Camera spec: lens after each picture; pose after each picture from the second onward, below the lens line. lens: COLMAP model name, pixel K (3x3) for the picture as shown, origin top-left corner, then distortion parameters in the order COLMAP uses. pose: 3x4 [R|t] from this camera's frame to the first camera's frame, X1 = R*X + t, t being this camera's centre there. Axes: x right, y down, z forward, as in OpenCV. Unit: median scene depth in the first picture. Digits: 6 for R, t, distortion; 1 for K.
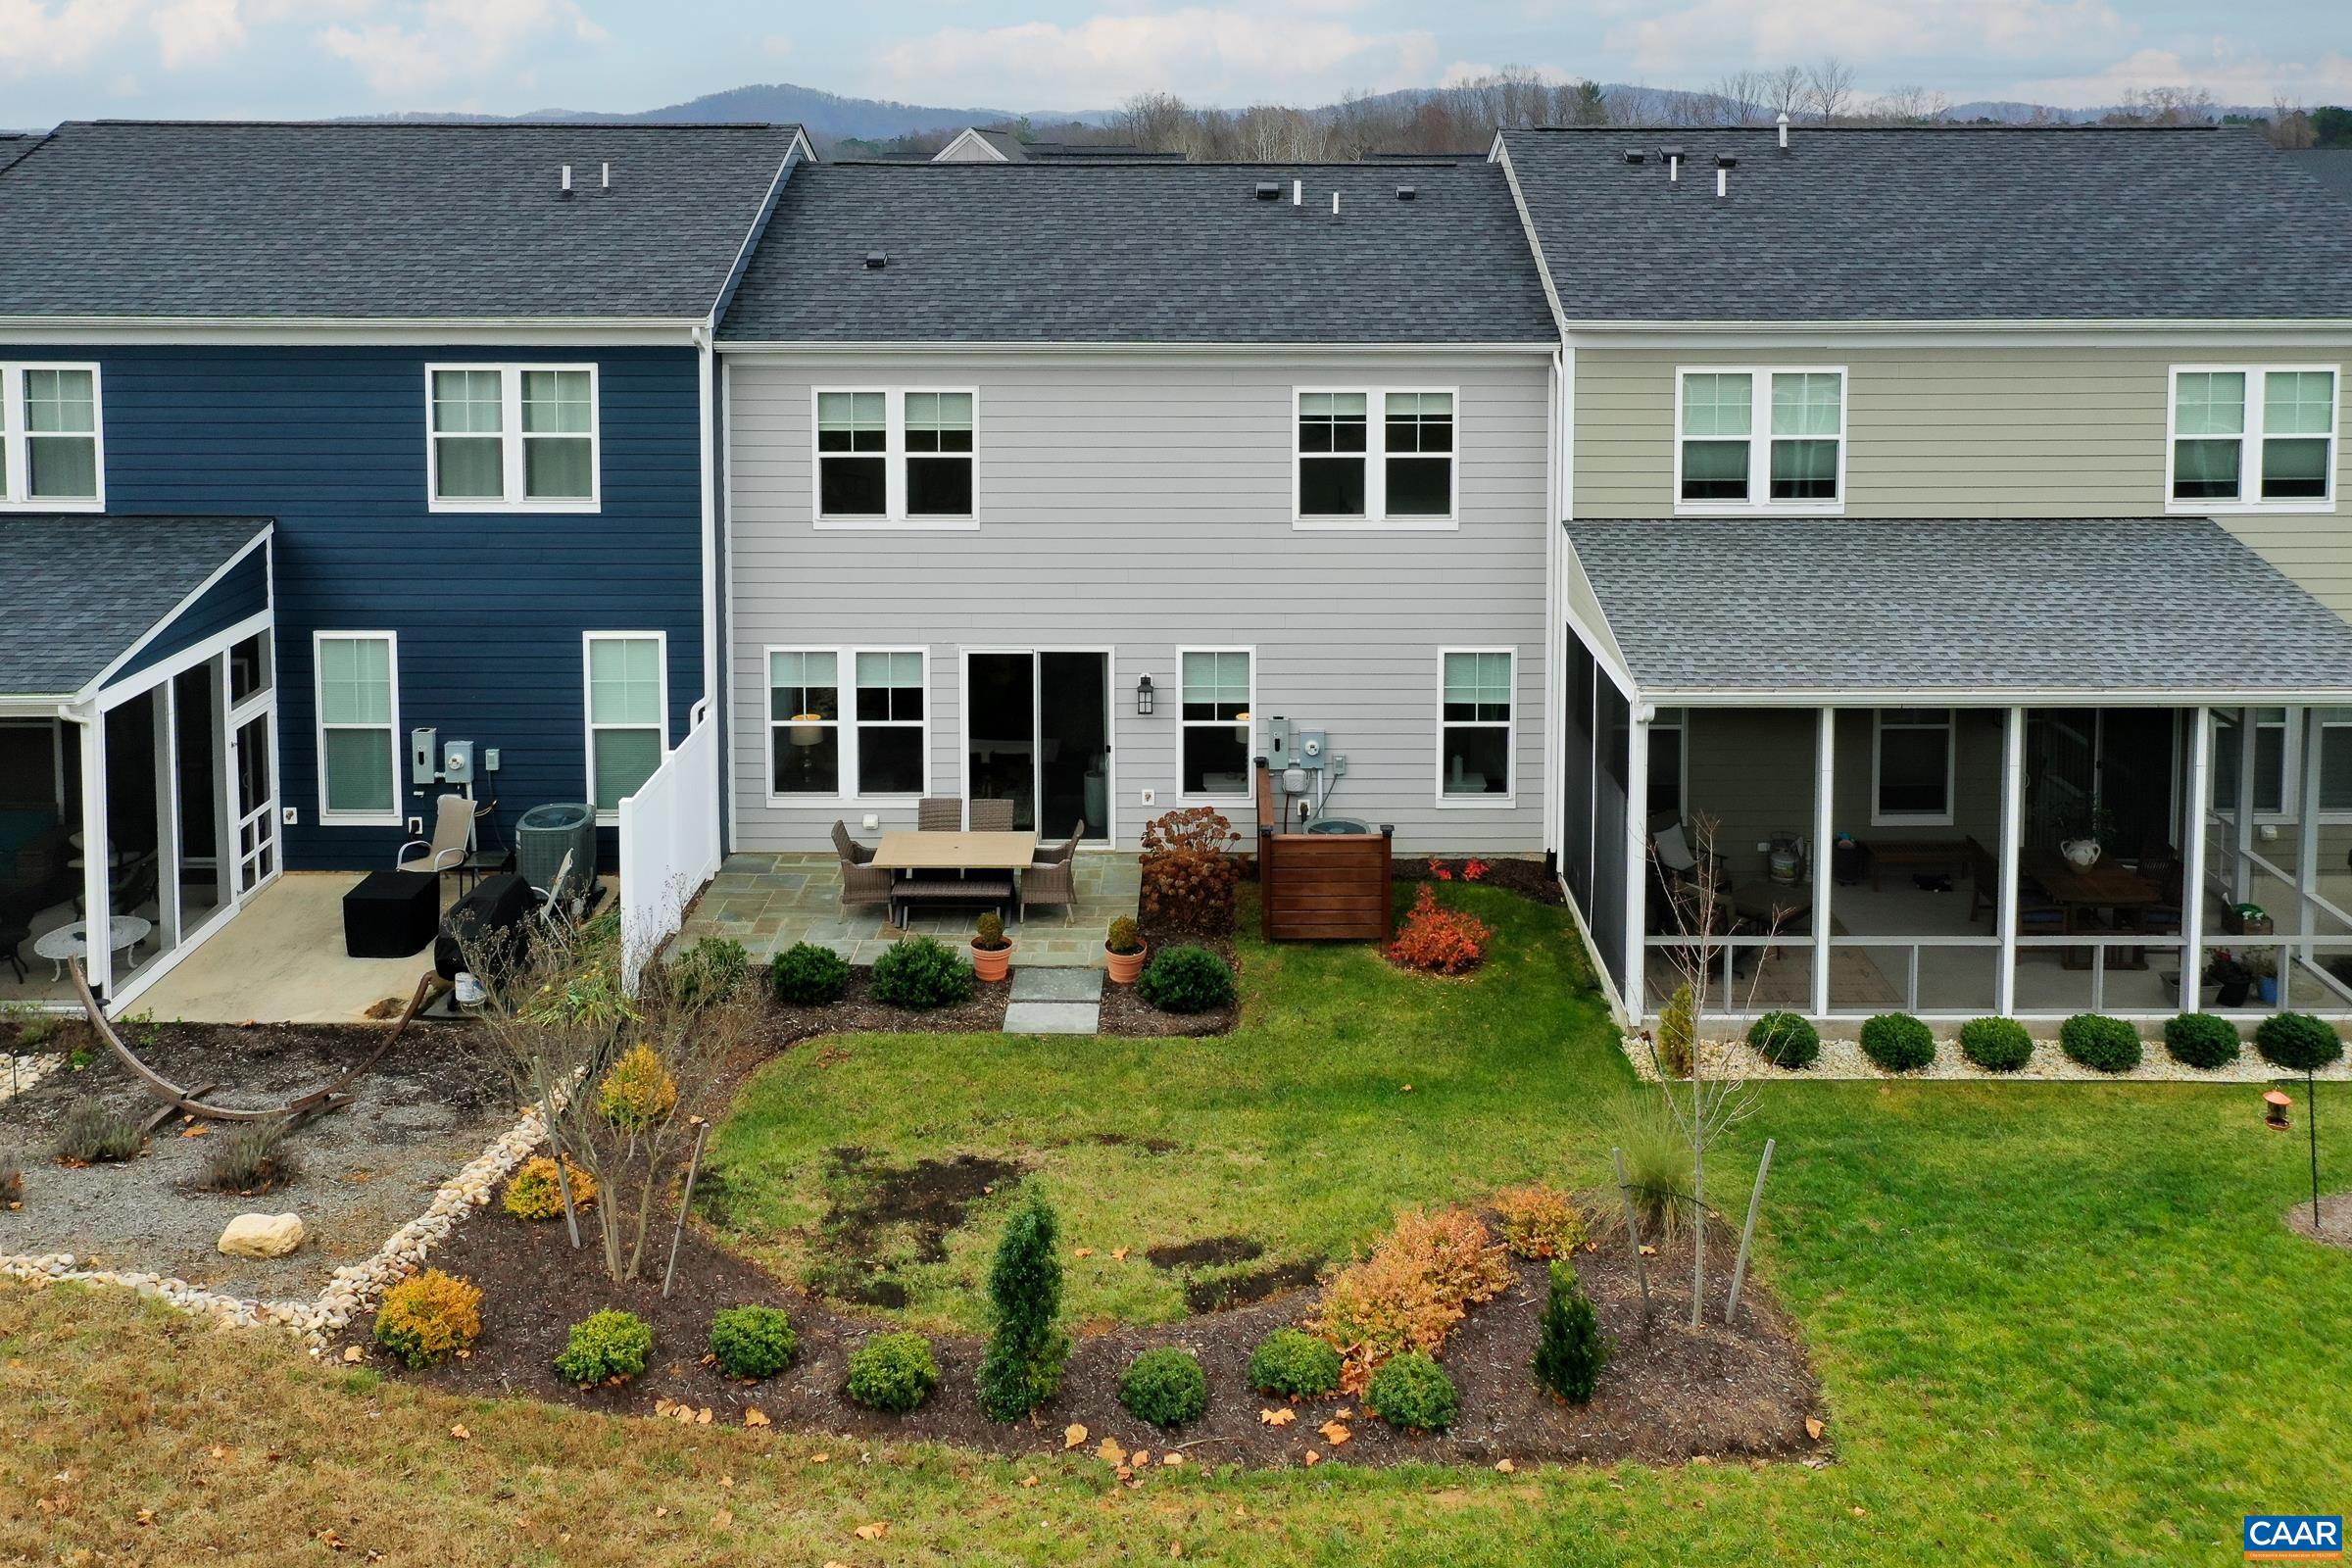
lens RADIAL K [[2040.0, 0, 1185.6], [0, 2040.0, 657.3], [0, 0, 1]] dist [0.007938, 0.002113]
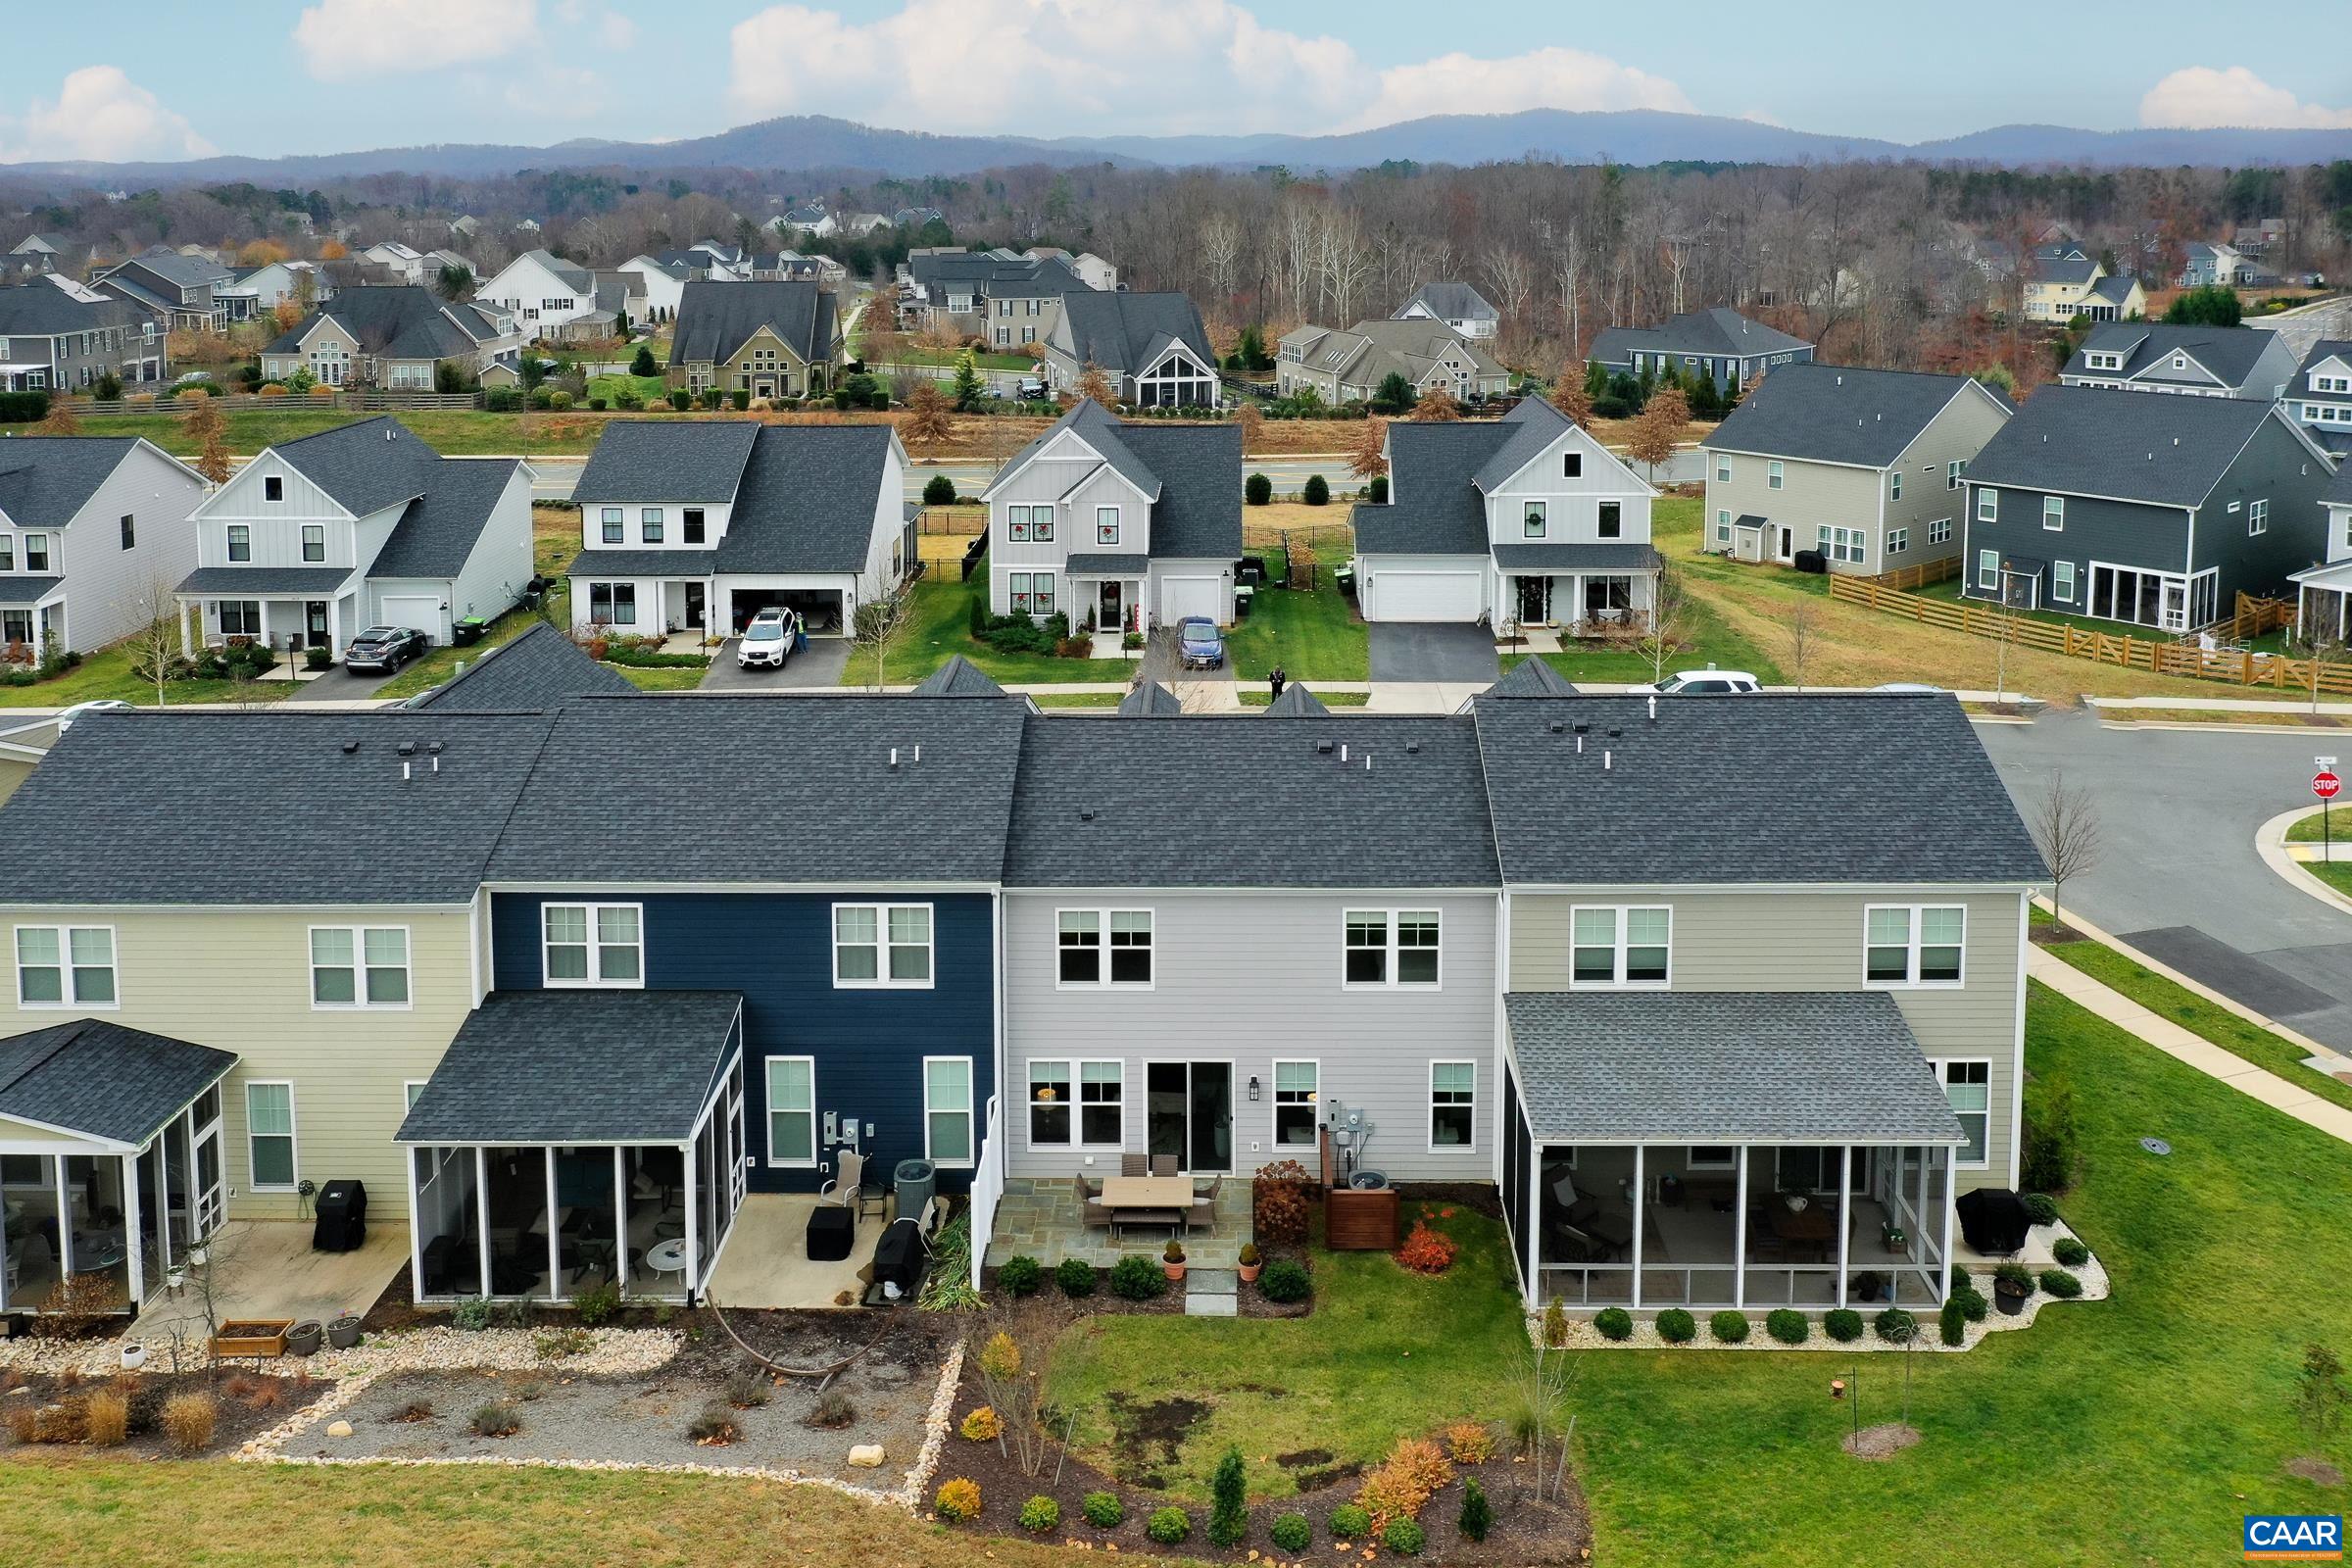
lens RADIAL K [[2021.2, 0, 1176.0], [0, 2021.2, 784.0], [0, 0, 1]] dist [0.013501, 0.008339]
pose [[0.999821, -0.001397, -0.018891, -0.058942], [0.002409, 0.998559, 0.053620, -0.362631], [0.018789, -0.053656, 0.998383, -0.730836]]
